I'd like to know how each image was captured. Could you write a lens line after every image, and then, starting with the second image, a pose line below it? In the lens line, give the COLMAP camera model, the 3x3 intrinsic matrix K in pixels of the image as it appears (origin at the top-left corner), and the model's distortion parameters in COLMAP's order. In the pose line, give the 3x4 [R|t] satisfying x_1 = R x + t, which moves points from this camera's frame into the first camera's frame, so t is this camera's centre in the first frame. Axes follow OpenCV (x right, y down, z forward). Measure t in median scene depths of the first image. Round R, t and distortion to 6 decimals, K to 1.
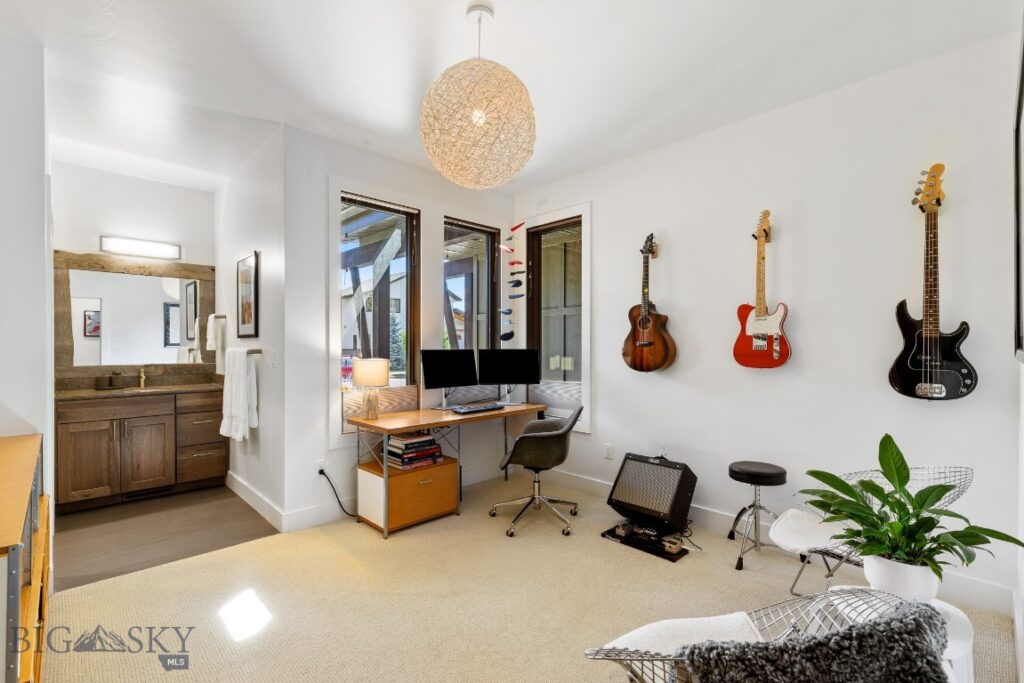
lens RADIAL K [[470.8, 0, 512.0], [0, 470.8, 341.5], [0, 0, 1]] dist [-0.000181, -0.000078]
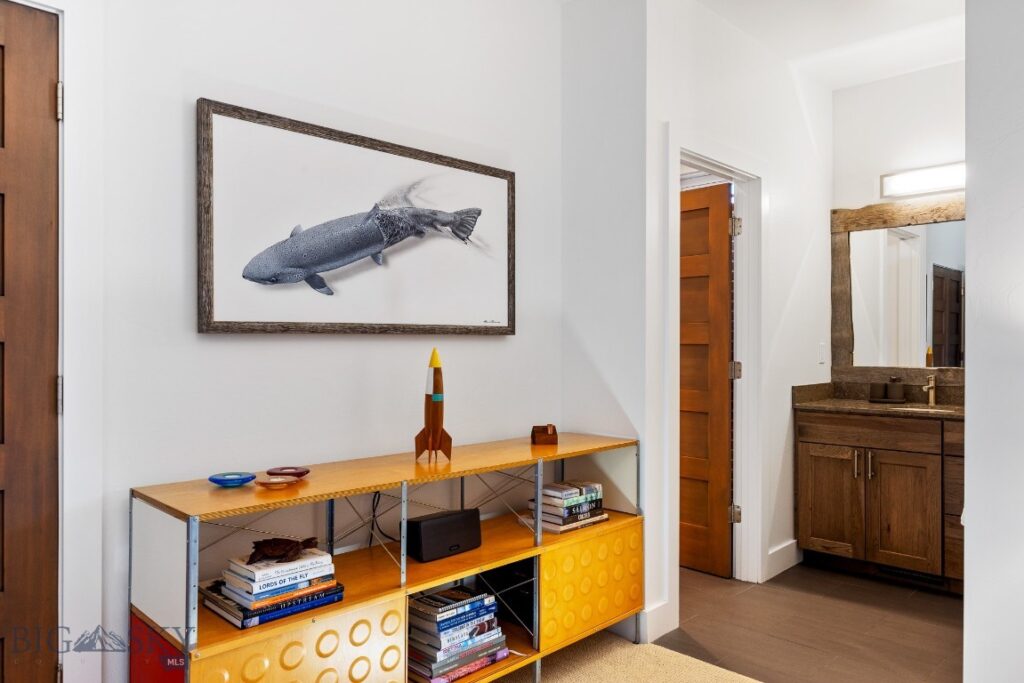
lens RADIAL K [[708.1, 0, 512.0], [0, 708.1, 341.5], [0, 0, 1]] dist [0.000824, 0.000107]
pose [[0.025359, -0.003362, -0.999673, 0.137797], [0.003591, 0.999988, -0.003272, 0.016499], [0.999672, -0.003507, 0.025371, 0.457200]]
